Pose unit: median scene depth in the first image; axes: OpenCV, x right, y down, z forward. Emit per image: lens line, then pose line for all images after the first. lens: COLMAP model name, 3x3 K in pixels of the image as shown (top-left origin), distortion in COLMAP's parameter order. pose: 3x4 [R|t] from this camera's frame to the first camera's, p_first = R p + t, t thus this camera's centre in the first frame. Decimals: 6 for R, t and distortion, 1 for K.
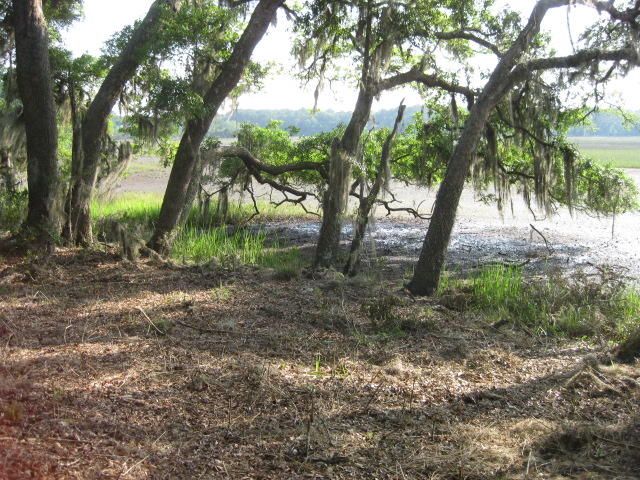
lens RADIAL K [[697.6, 0, 320.0], [0, 697.6, 240.0], [0, 0, 1]] dist [-0.164667, 0.117027]
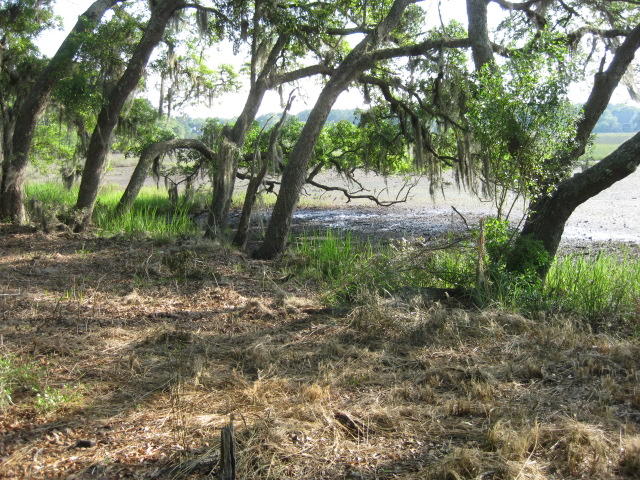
lens RADIAL K [[697.6, 0, 320.0], [0, 697.6, 240.0], [0, 0, 1]] dist [-0.164667, 0.117027]
pose [[0.993834, -0.000275, -0.110882, 0.223033], [0.000163, 0.999999, -0.001013, 0.029726], [0.110882, 0.000989, 0.993833, -0.078593]]
